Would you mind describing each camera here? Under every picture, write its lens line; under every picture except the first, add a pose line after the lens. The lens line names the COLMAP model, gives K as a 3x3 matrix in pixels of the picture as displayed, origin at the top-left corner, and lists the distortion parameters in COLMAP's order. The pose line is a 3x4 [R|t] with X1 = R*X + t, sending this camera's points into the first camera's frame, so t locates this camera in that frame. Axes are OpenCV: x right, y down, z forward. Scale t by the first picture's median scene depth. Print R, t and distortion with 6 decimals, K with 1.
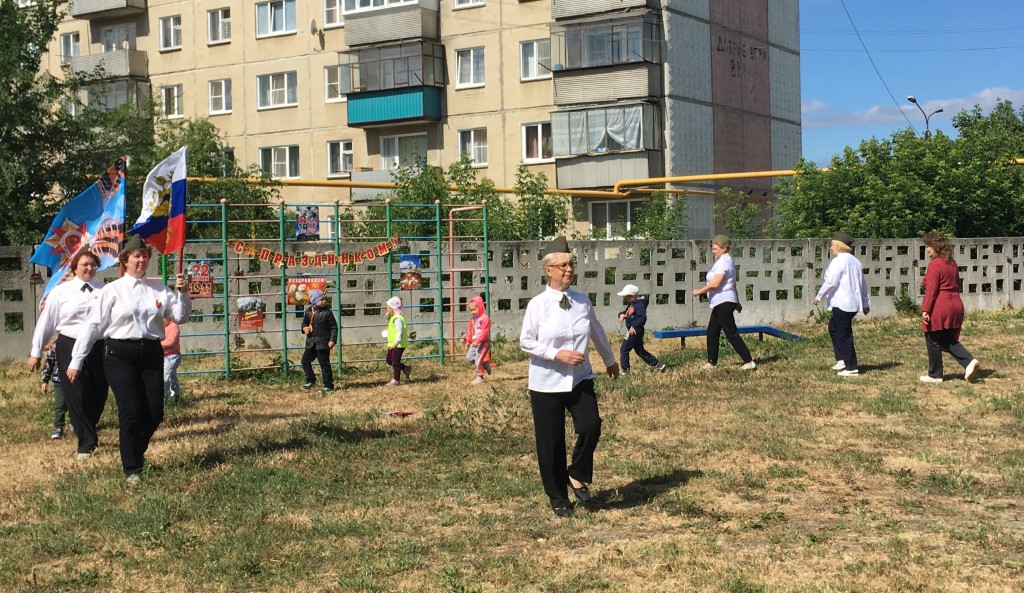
lens RADIAL K [[1278.1, 0, 518.8], [0, 1278.1, 295.7], [0, 0, 1]] dist [0.011156, 0.000000]
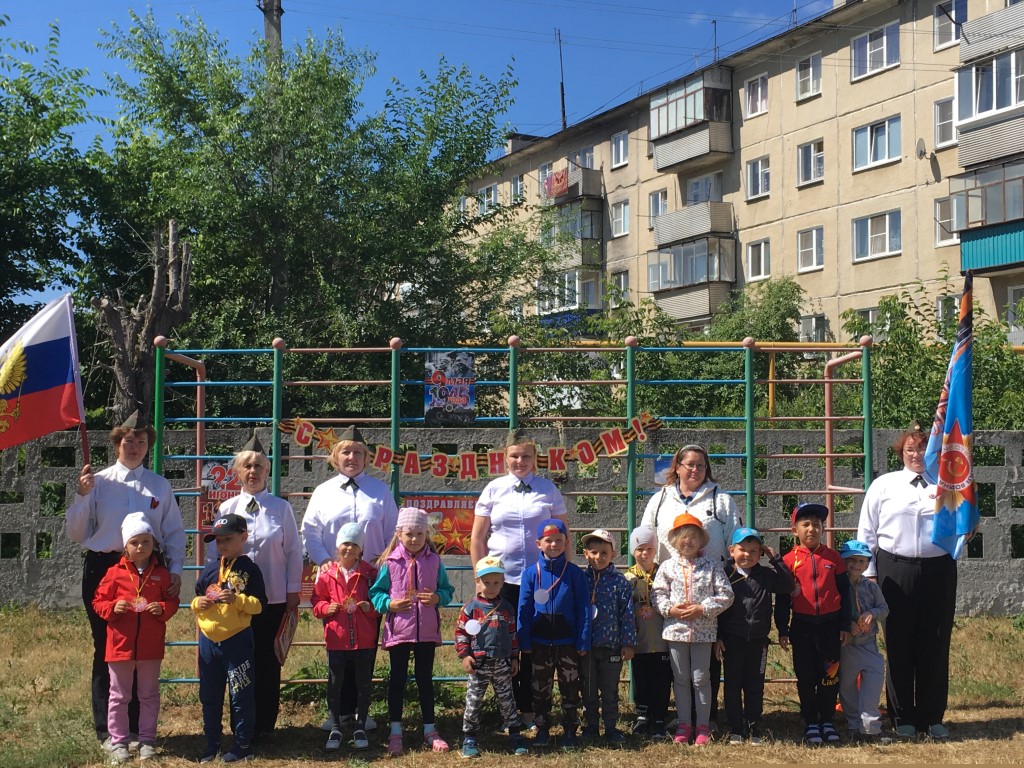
lens RADIAL K [[1336.1, 0, 518.6], [0, 1336.1, 381.2], [0, 0, 1]] dist [0.035464, 0.000000]
pose [[0.854061, -0.010573, -0.520065, 0.052132], [-0.031113, 0.996965, -0.071364, -0.009175], [0.519241, 0.077130, 0.851140, 0.228364]]
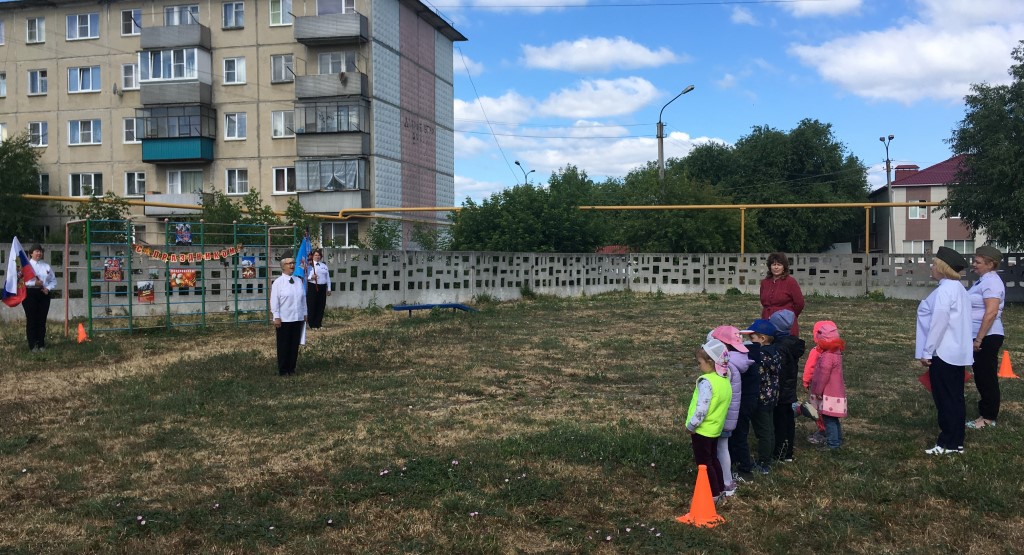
lens RADIAL K [[871.4, 0, 513.3], [0, 871.4, 283.0], [0, 0, 1]] dist [0.038542, -0.059598]
pose [[0.954724, 0.013688, 0.297177, -0.030211], [-0.012381, 0.999904, -0.006280, 0.001309], [-0.297234, 0.002317, 0.954802, -0.040050]]
